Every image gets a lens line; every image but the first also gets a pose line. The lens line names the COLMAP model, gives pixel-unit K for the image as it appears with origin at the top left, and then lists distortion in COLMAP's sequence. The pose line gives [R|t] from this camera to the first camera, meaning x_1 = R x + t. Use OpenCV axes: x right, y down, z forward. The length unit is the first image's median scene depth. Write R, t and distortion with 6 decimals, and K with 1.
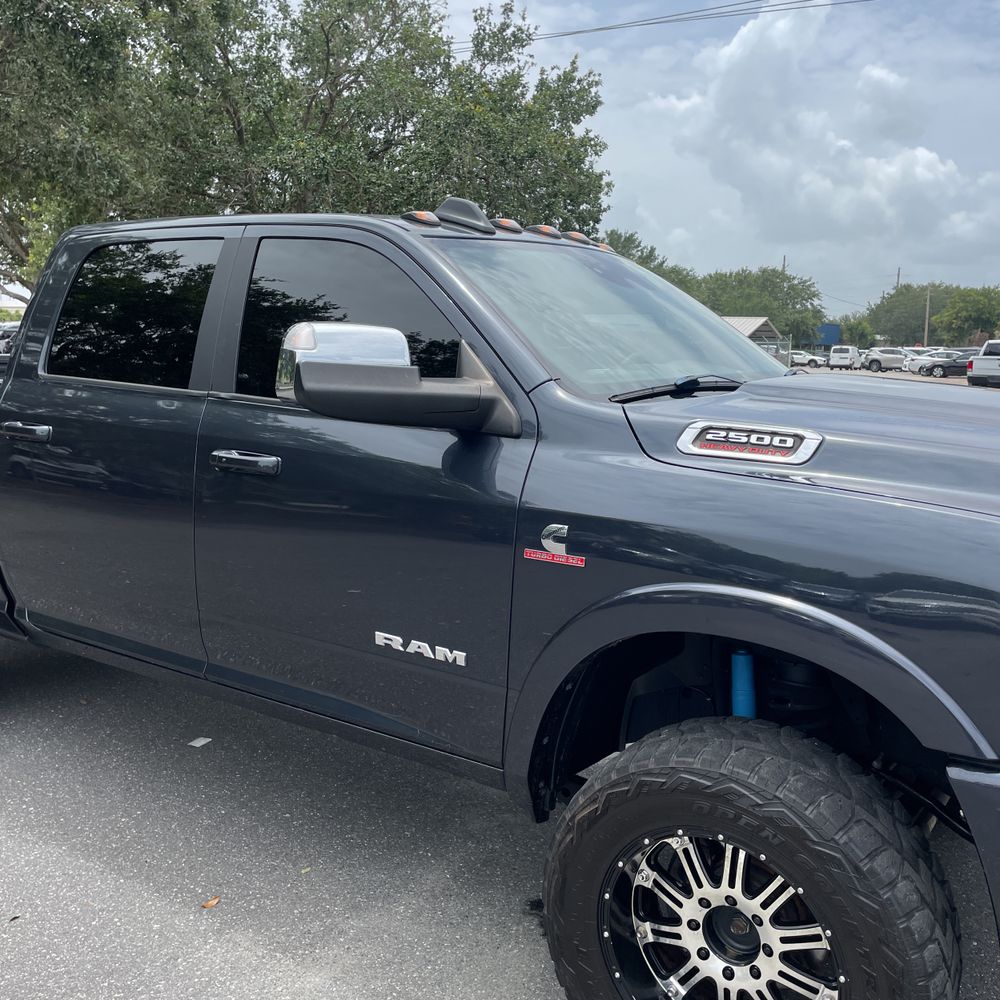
lens RADIAL K [[1011.2, 0, 507.3], [0, 1011.2, 493.1], [0, 0, 1]] dist [0.100574, -0.146333]
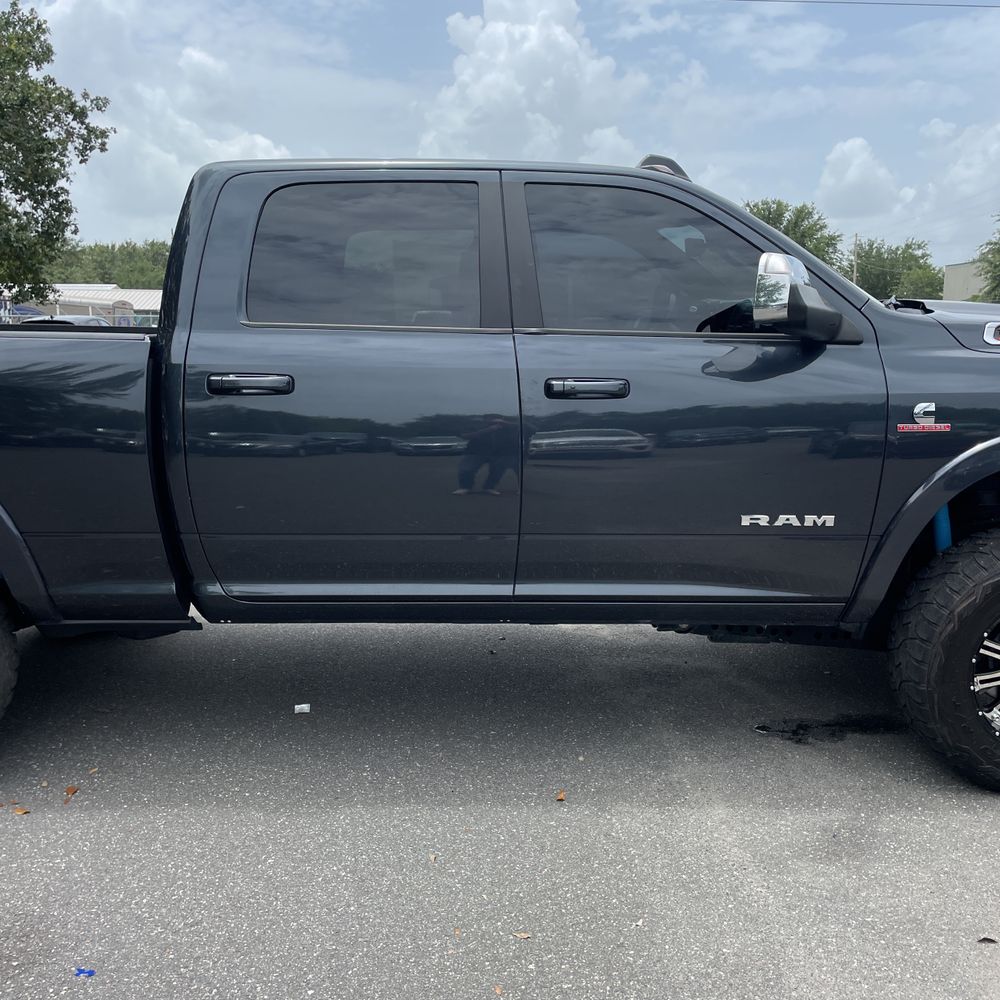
lens RADIAL K [[1011.2, 0, 507.3], [0, 1011.2, 493.1], [0, 0, 1]] dist [0.100574, -0.146333]
pose [[0.829969, -0.116855, 0.545432, -0.947903], [0.104487, 0.993072, 0.053764, 0.014844], [-0.547936, 0.012368, 0.836429, 0.128805]]
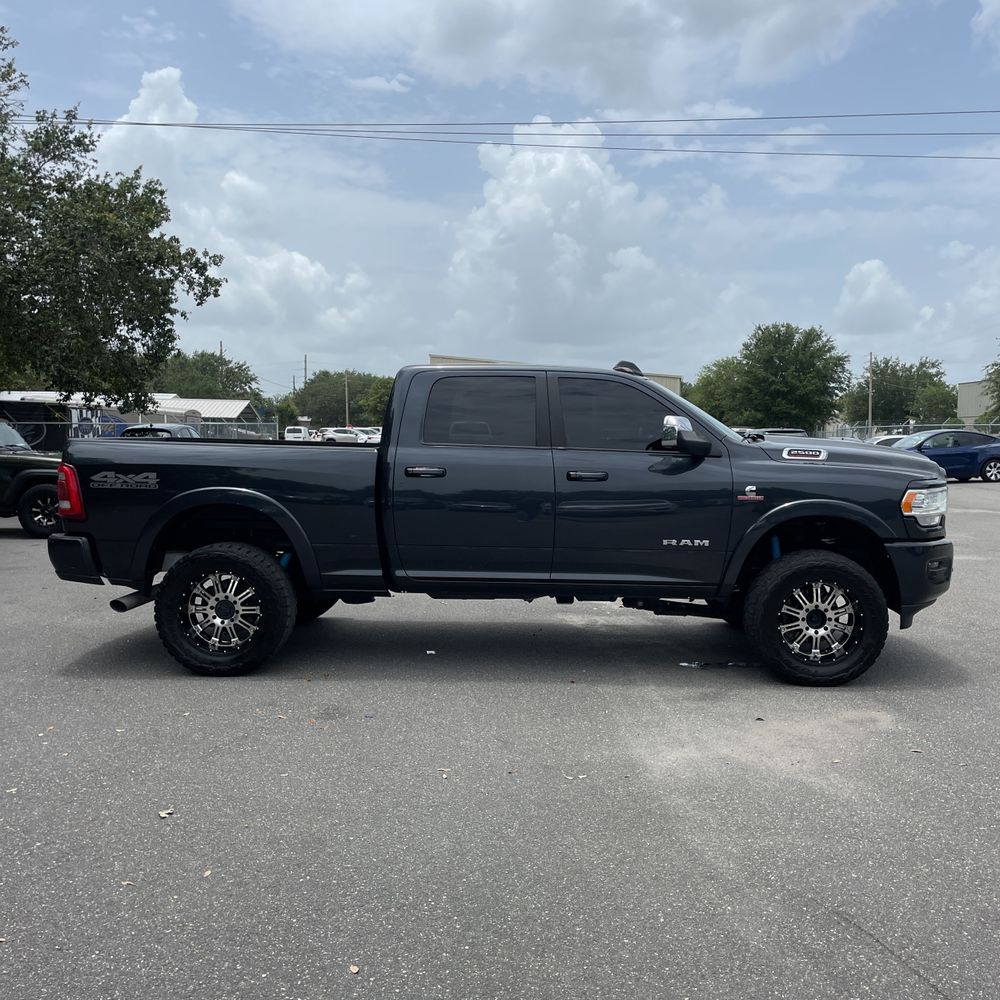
lens RADIAL K [[1011.2, 0, 507.3], [0, 1011.2, 493.1], [0, 0, 1]] dist [0.100574, -0.146333]
pose [[0.843422, -0.046290, 0.535254, -1.632336], [0.087971, 0.994734, -0.052593, 0.111851], [-0.530000, 0.091445, 0.843053, -0.817039]]
